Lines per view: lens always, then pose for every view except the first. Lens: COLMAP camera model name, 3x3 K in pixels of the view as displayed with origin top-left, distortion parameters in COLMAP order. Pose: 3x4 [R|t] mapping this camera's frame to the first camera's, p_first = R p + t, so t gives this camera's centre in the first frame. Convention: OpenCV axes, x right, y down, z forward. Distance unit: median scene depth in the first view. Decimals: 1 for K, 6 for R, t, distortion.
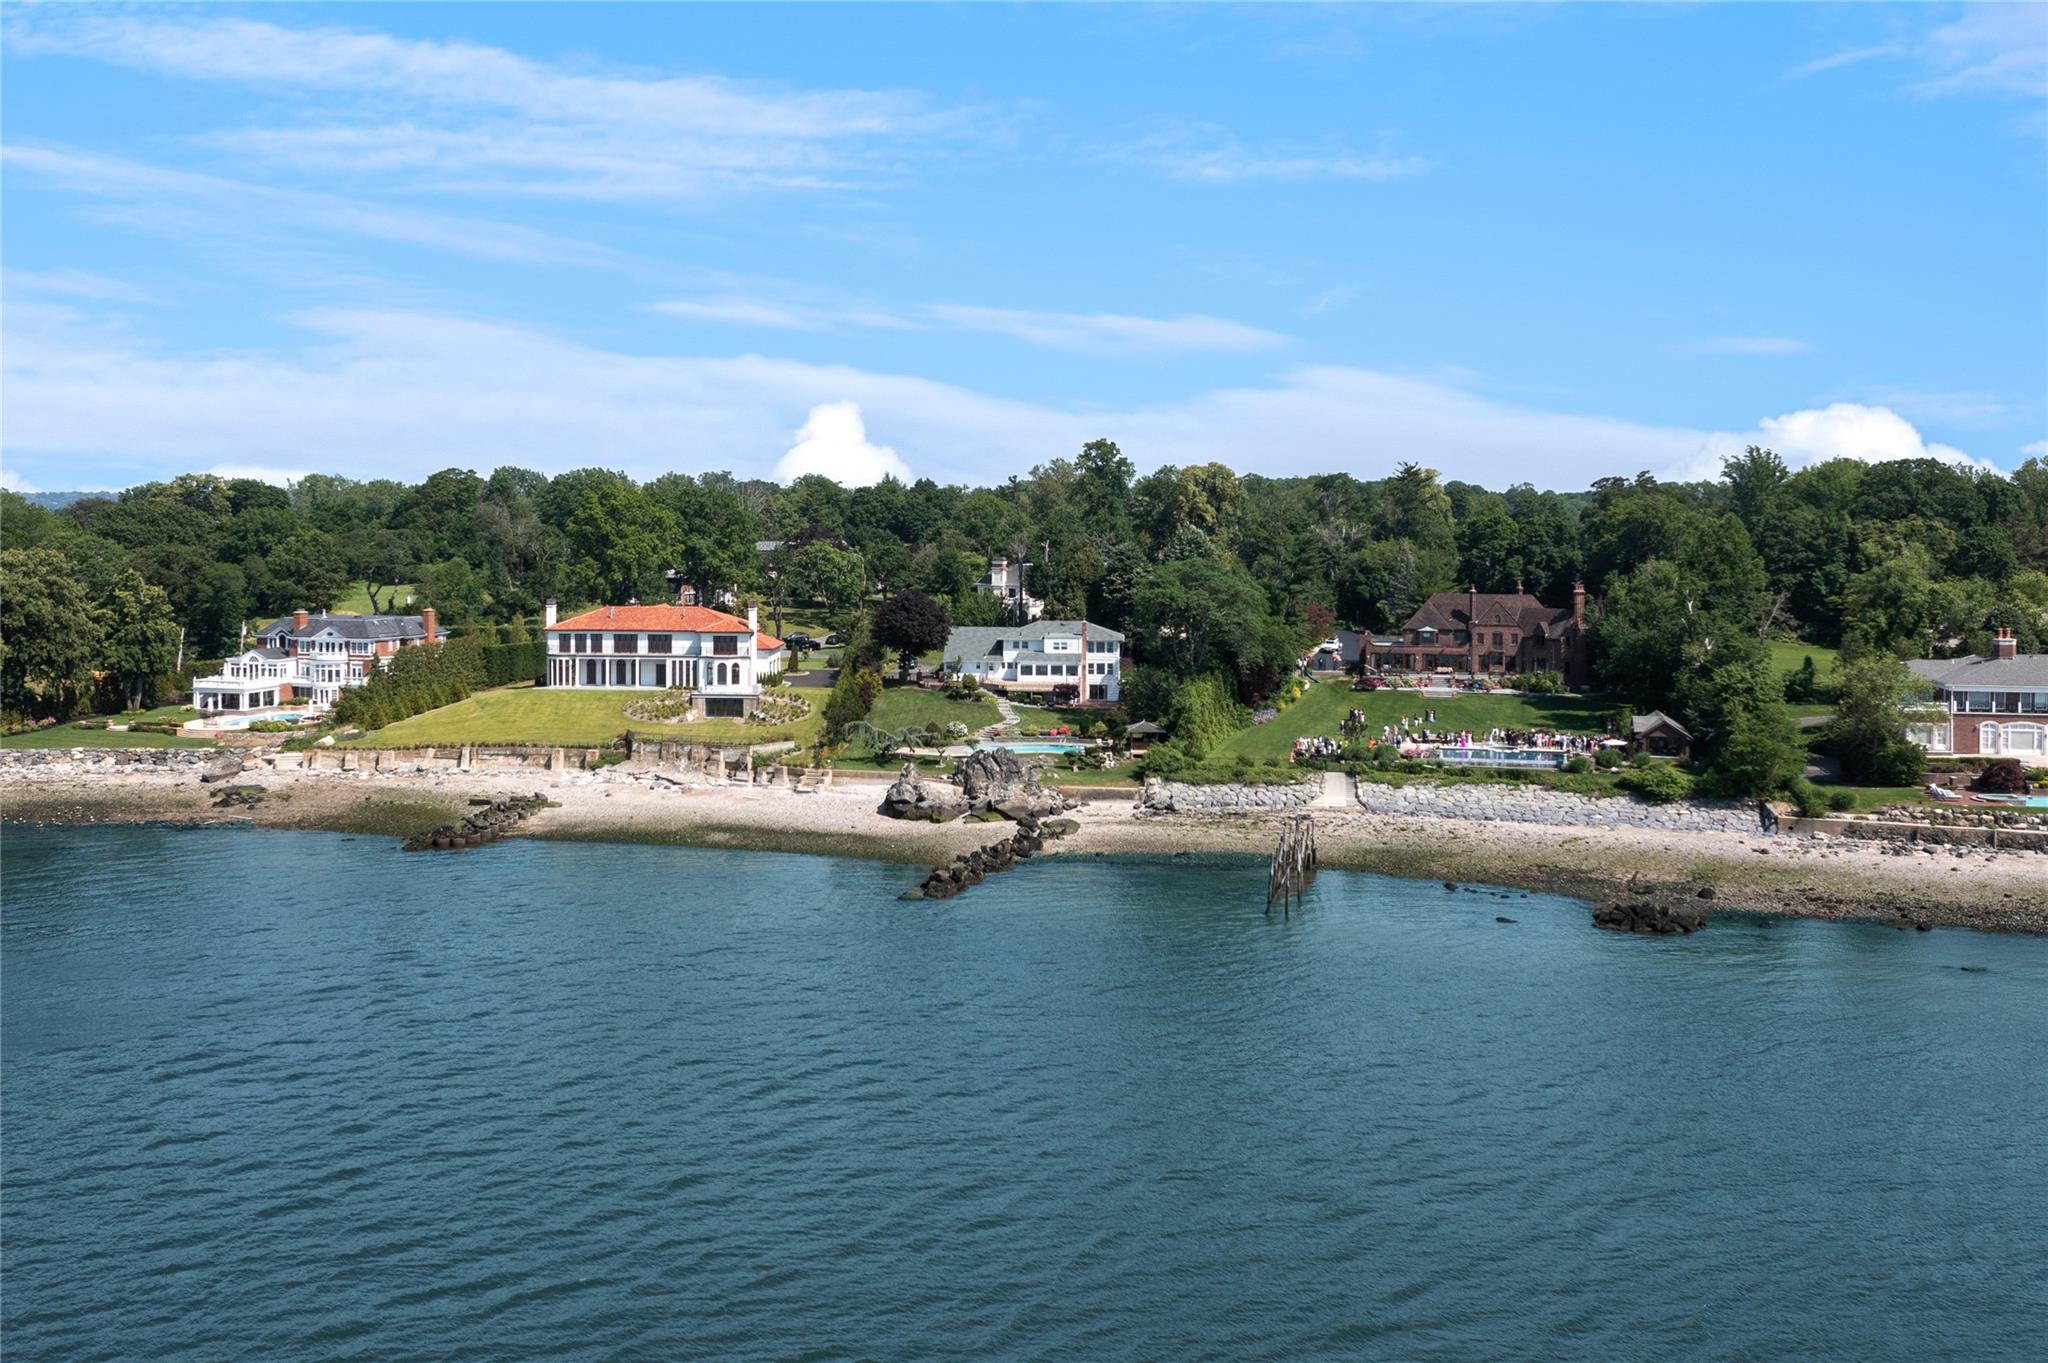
lens RADIAL K [[1546.4, 0, 1024.0], [0, 1546.4, 681.5], [0, 0, 1]] dist [-0.009745, -0.004145]
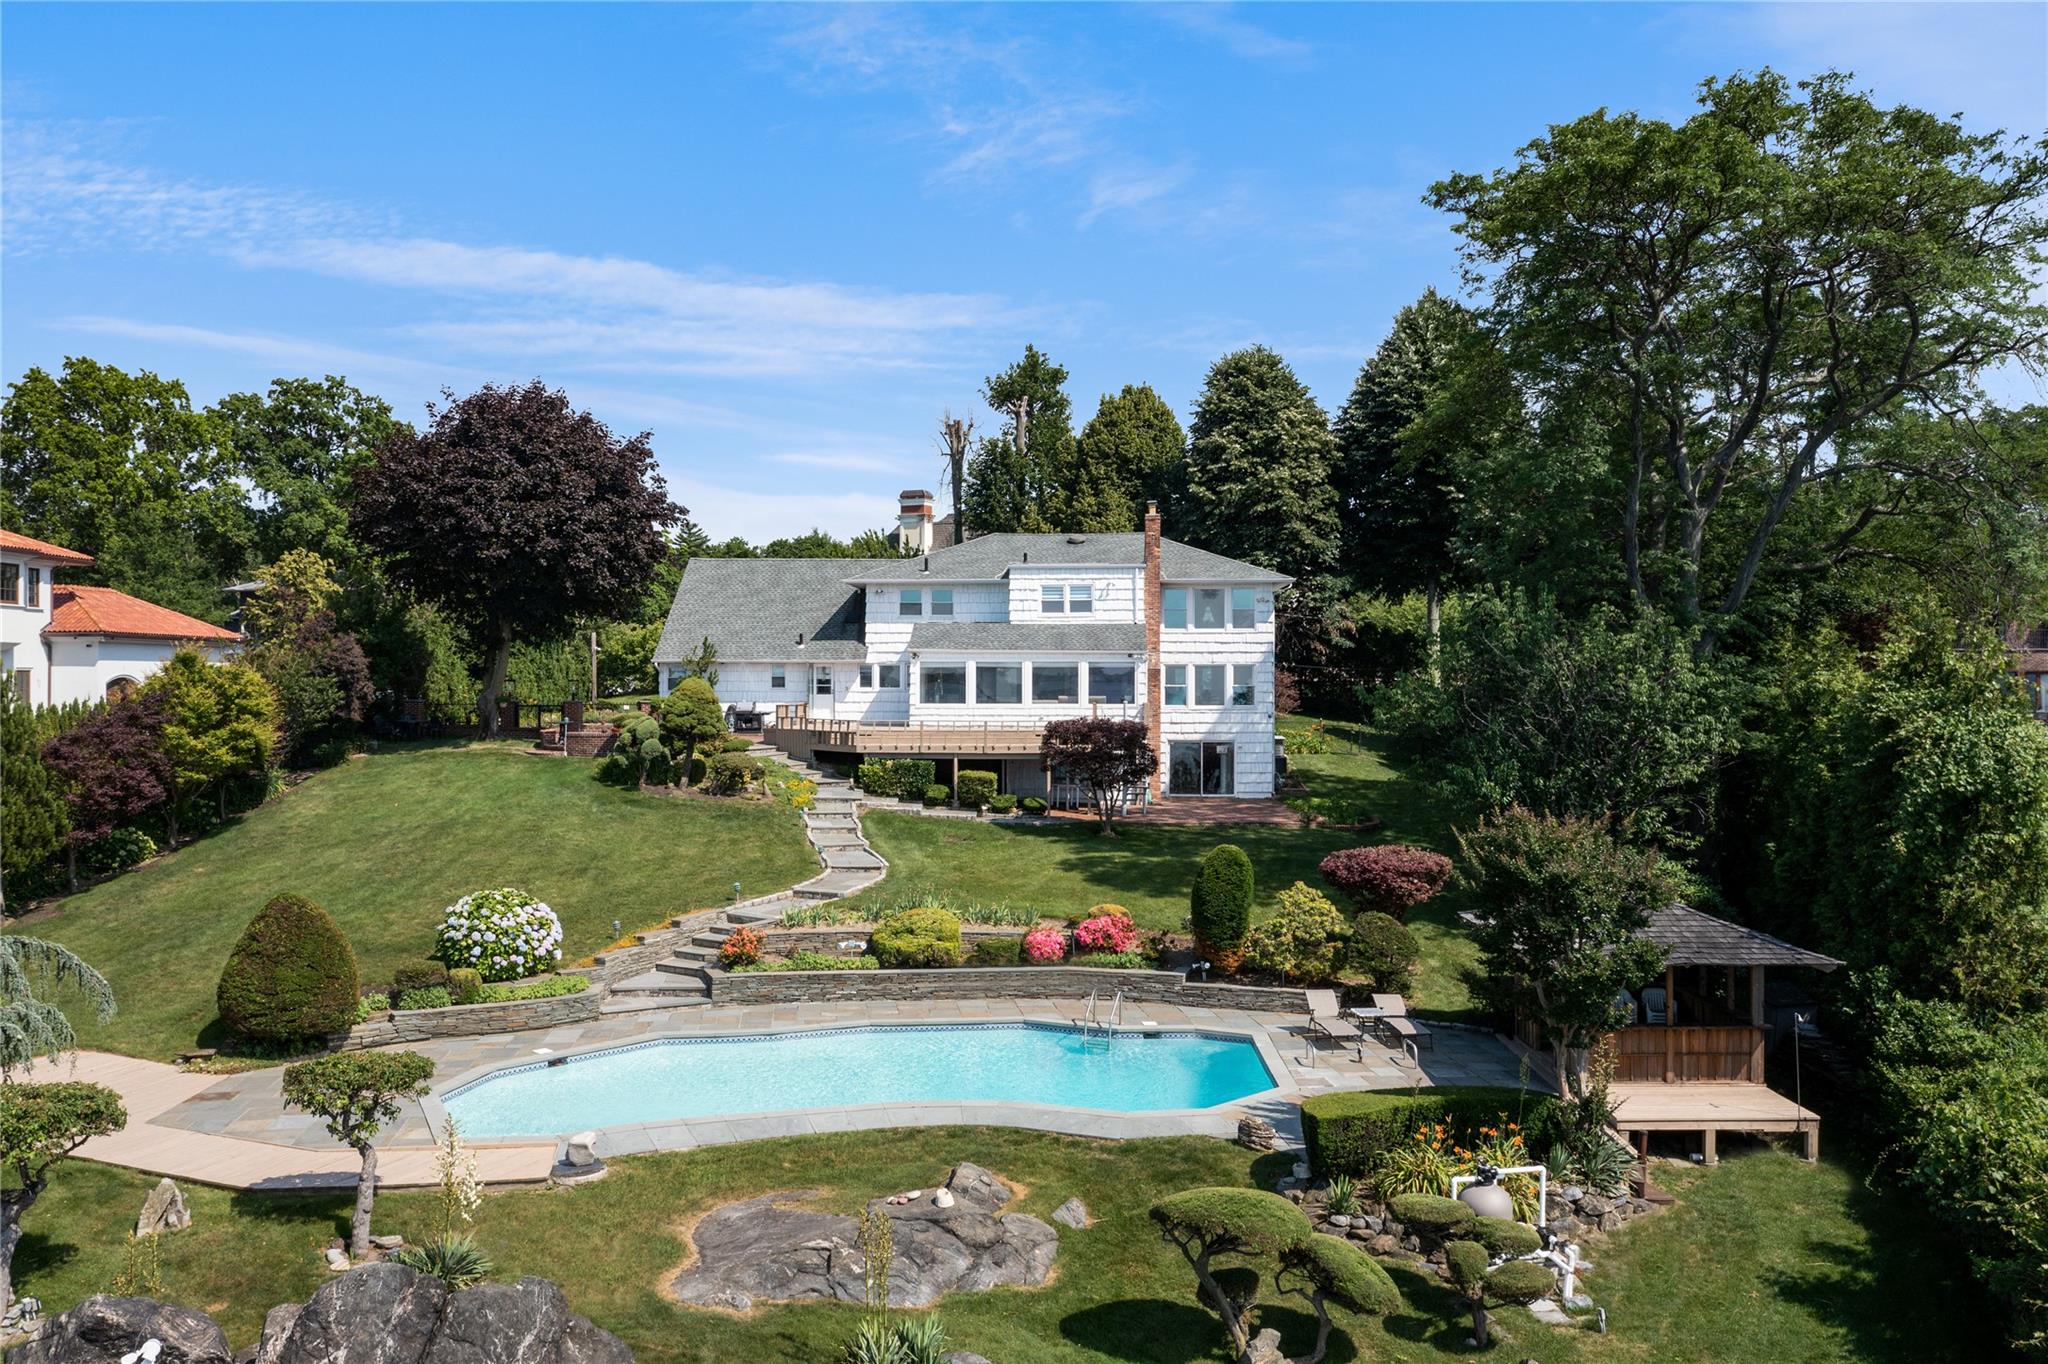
lens RADIAL K [[1507.1, 0, 1024.0], [0, 1507.1, 682.0], [0, 0, 1]] dist [-0.008868, -0.005577]
pose [[0.999950, -0.002914, 0.009615, 0.013215], [0.003777, 0.995847, -0.090968, 0.016318], [-0.009310, 0.091000, 0.995807, 0.737482]]
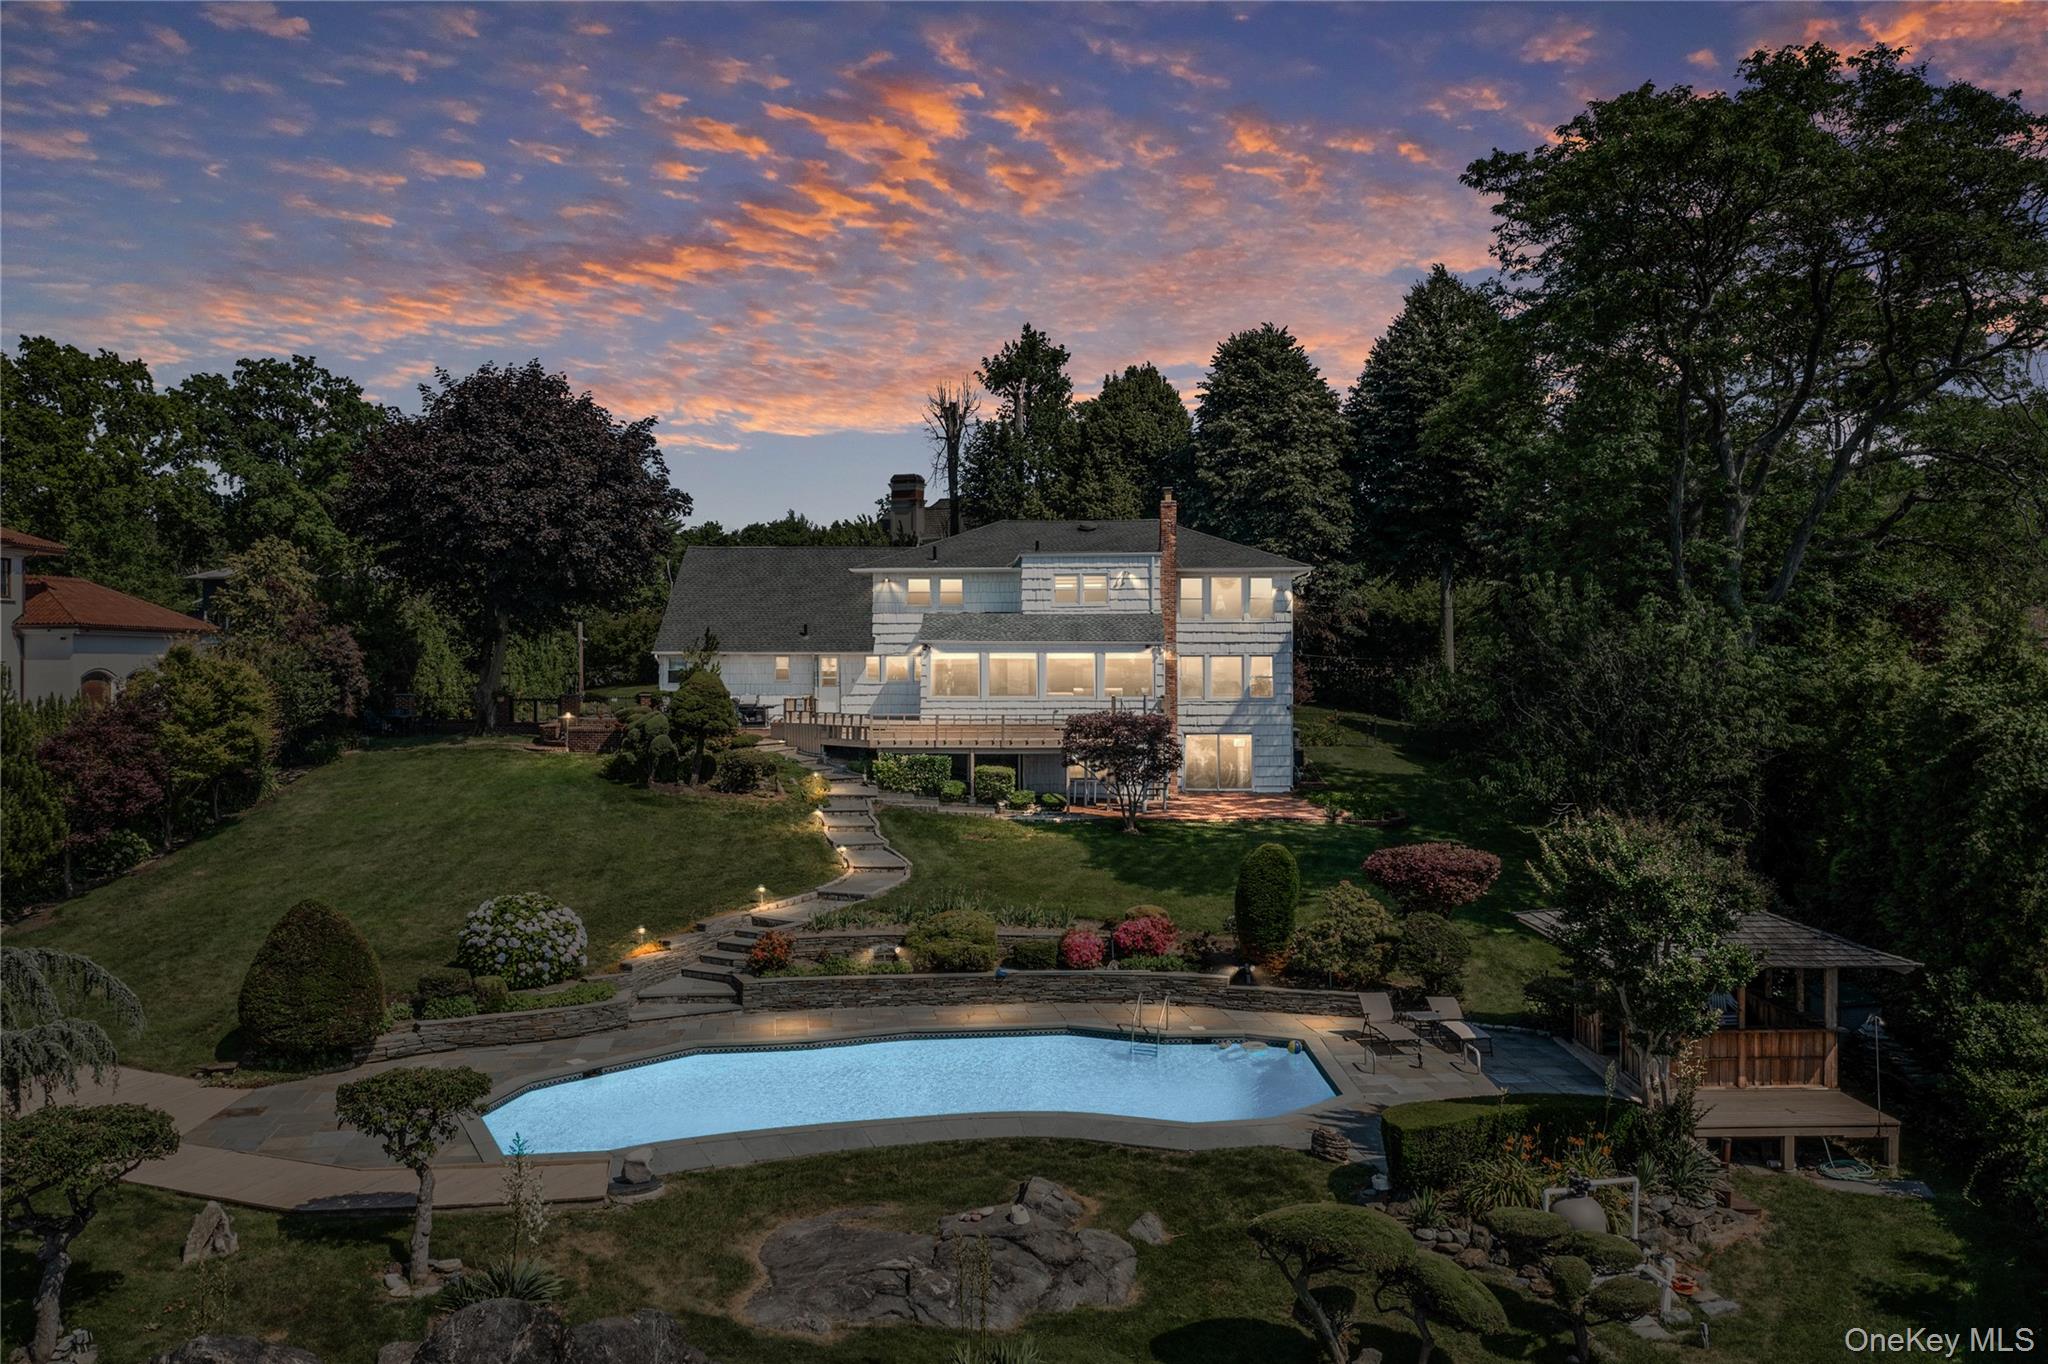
lens RADIAL K [[1546.4, 0, 1024.0], [0, 1546.4, 682.0], [0, 0, 1]] dist [-0.009745, -0.004145]
pose [[0.999676, -0.005602, 0.024814, 0.006877], [0.007642, 0.996529, -0.082890, 0.015465], [-0.024264, 0.083053, 0.996250, 0.738419]]
